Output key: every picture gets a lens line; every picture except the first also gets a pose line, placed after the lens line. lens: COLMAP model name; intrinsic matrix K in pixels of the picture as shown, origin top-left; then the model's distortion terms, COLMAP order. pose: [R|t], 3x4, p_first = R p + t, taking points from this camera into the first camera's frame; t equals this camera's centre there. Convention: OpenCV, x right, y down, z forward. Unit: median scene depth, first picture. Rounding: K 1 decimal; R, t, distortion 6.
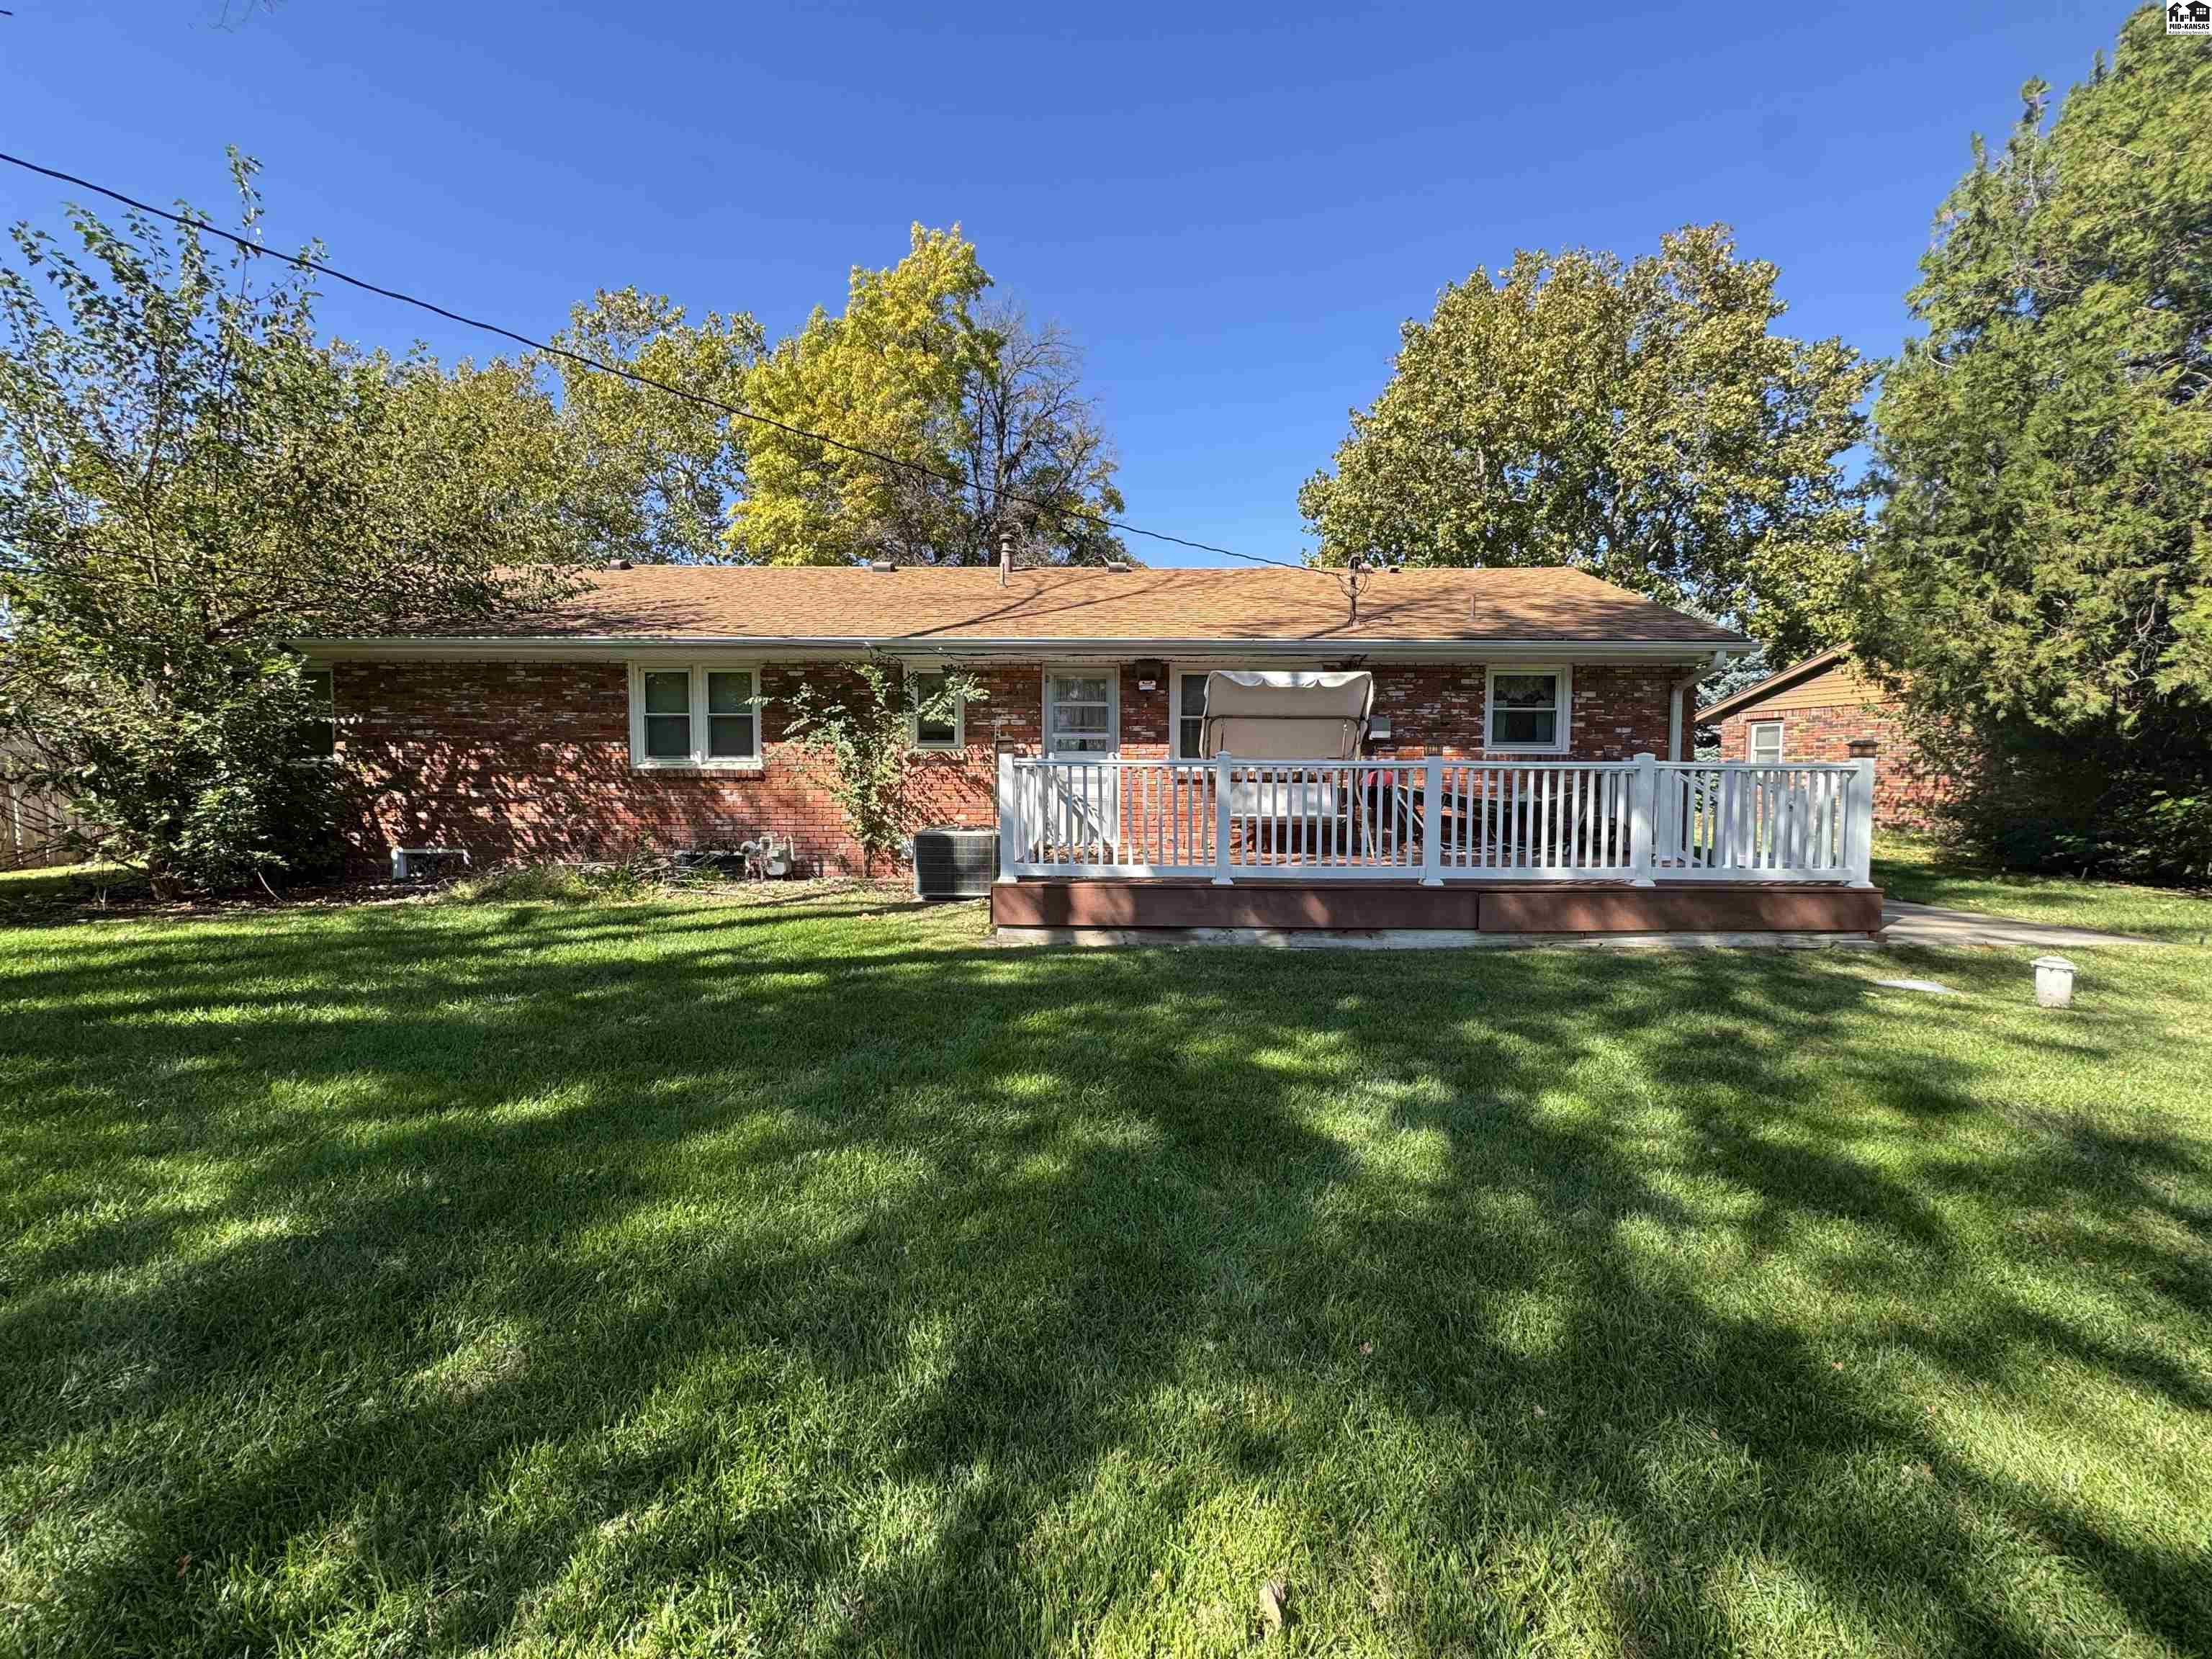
lens RADIAL K [[899.2, 0, 1106.0], [0, 899.2, 829.5], [0, 0, 1]] dist [-0.002465, 0.000039]
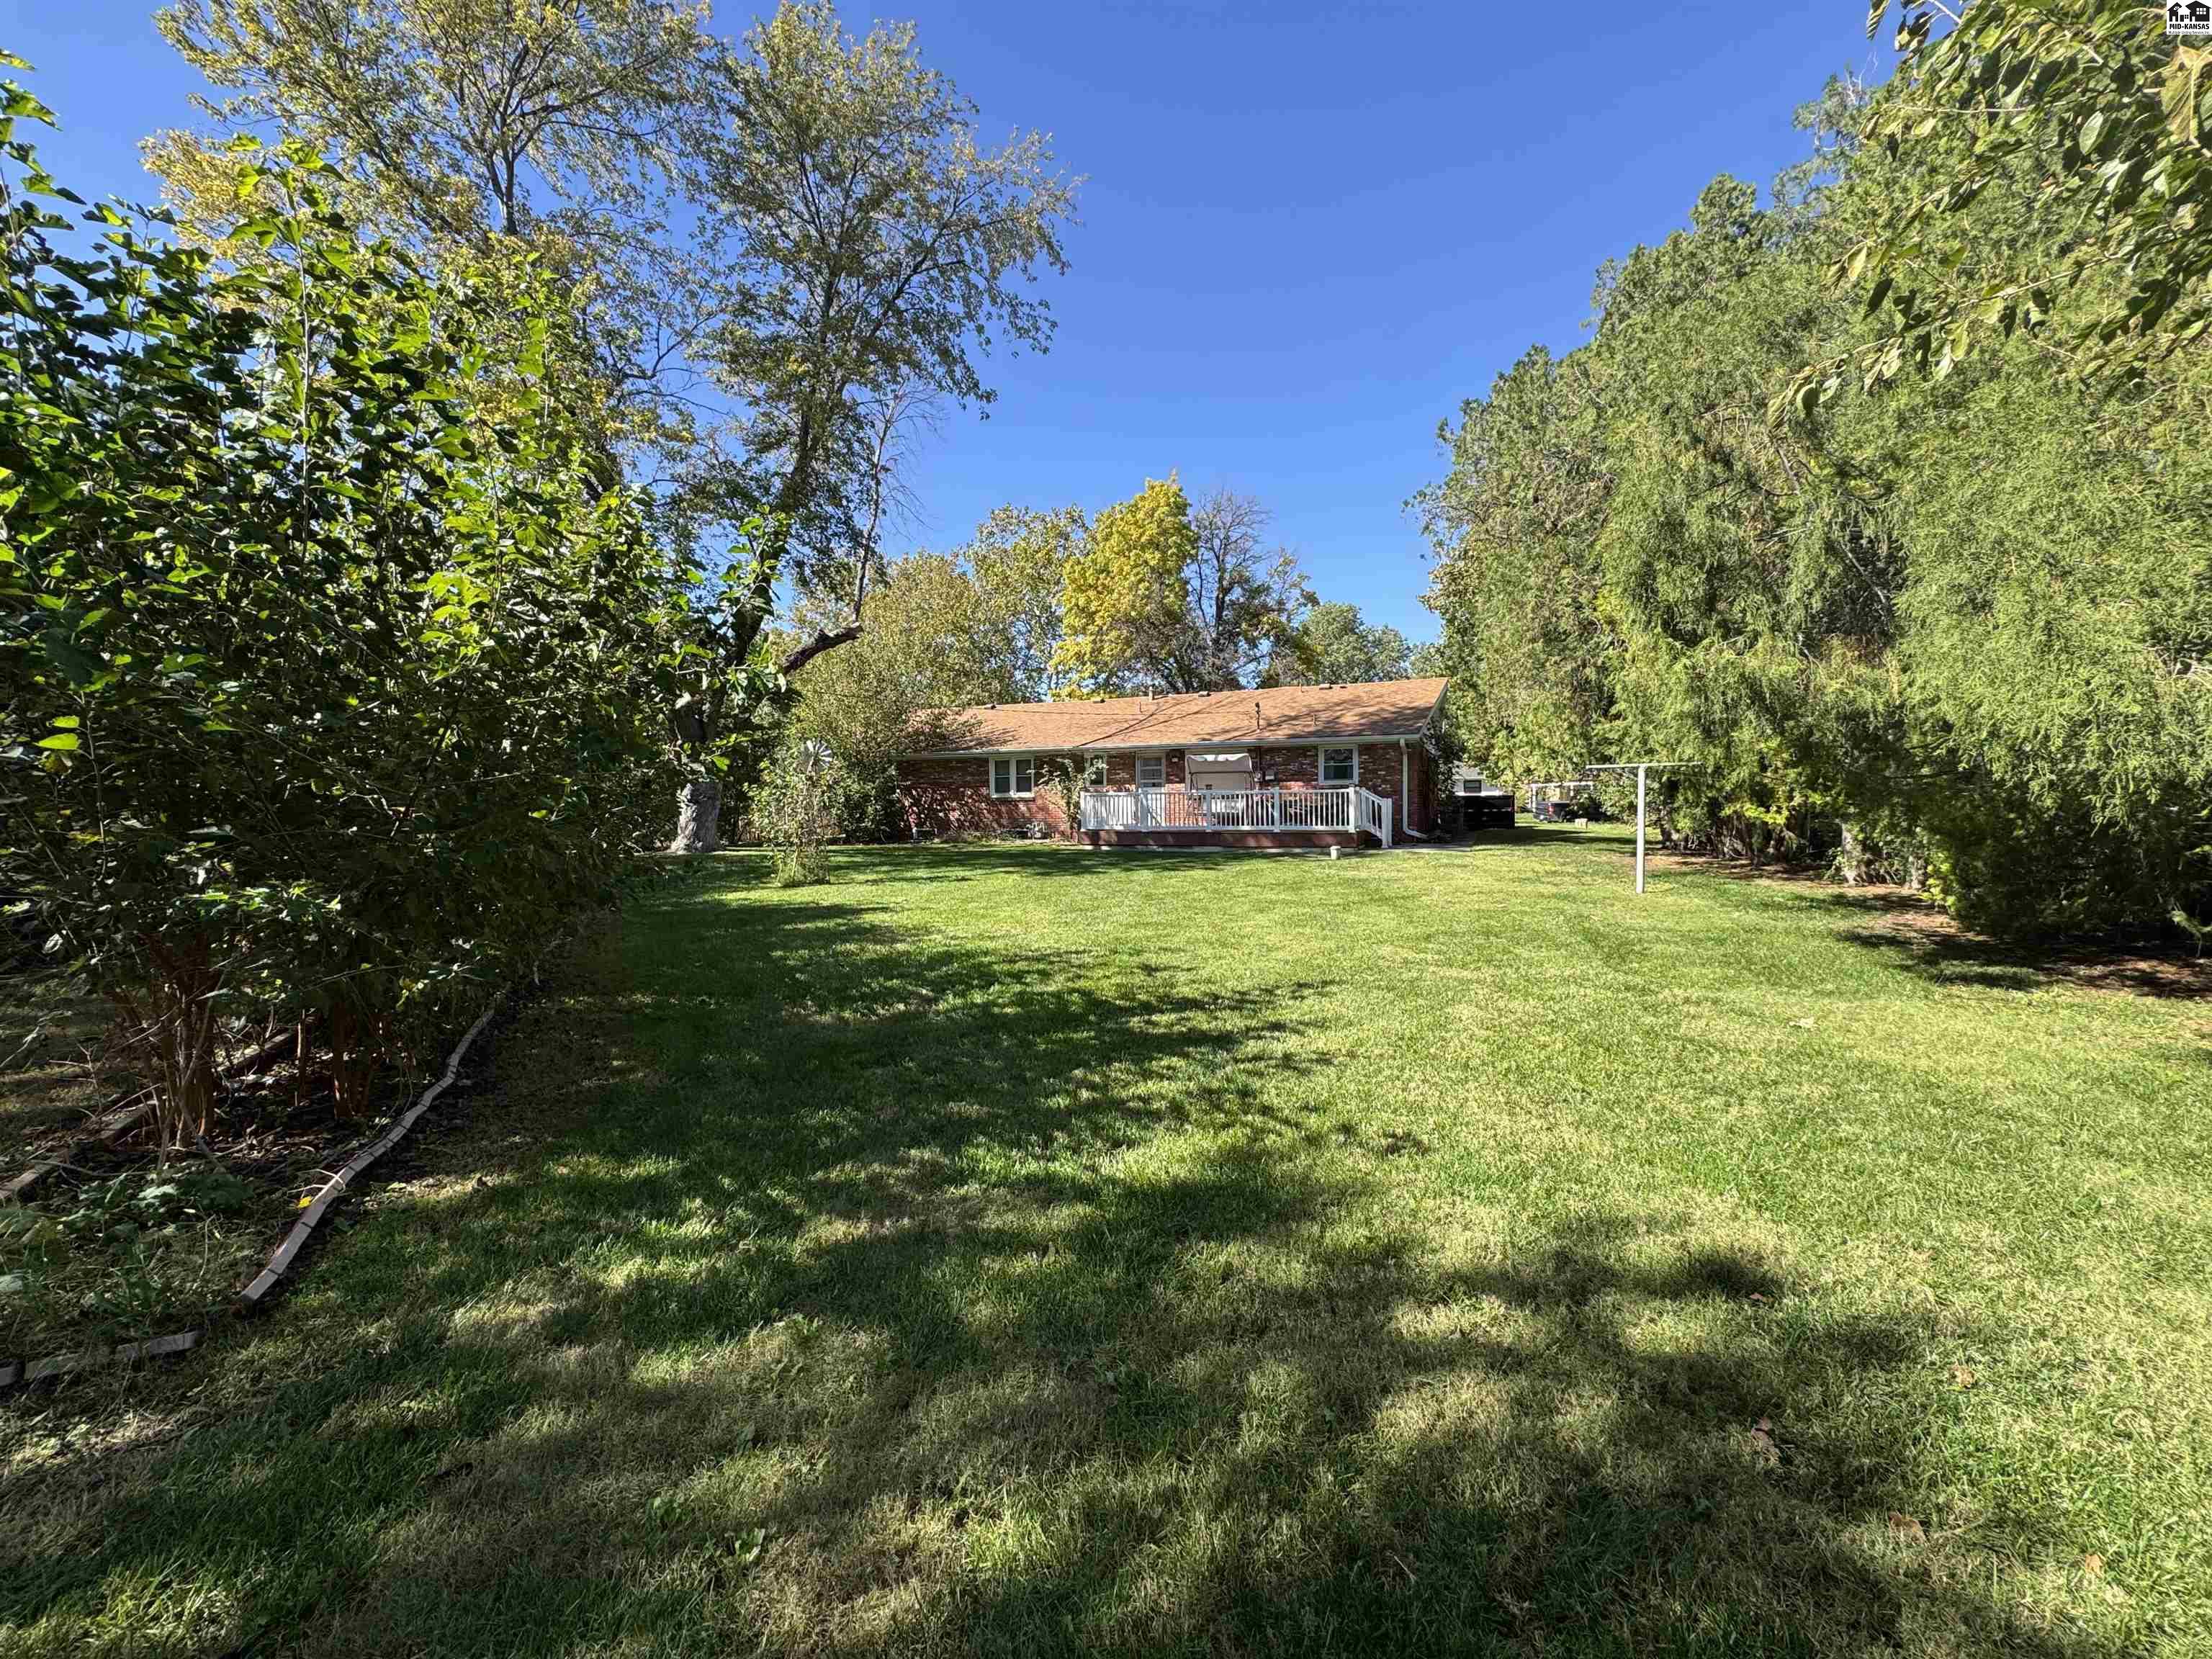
lens RADIAL K [[899.2, 0, 1106.0], [0, 899.2, 829.5], [0, 0, 1]] dist [-0.002465, 0.000039]
pose [[0.921379, -0.003033, -0.388654, 0.816753], [-0.004980, 0.999795, -0.019608, 0.076750], [0.388634, 0.020002, 0.921175, -1.302886]]
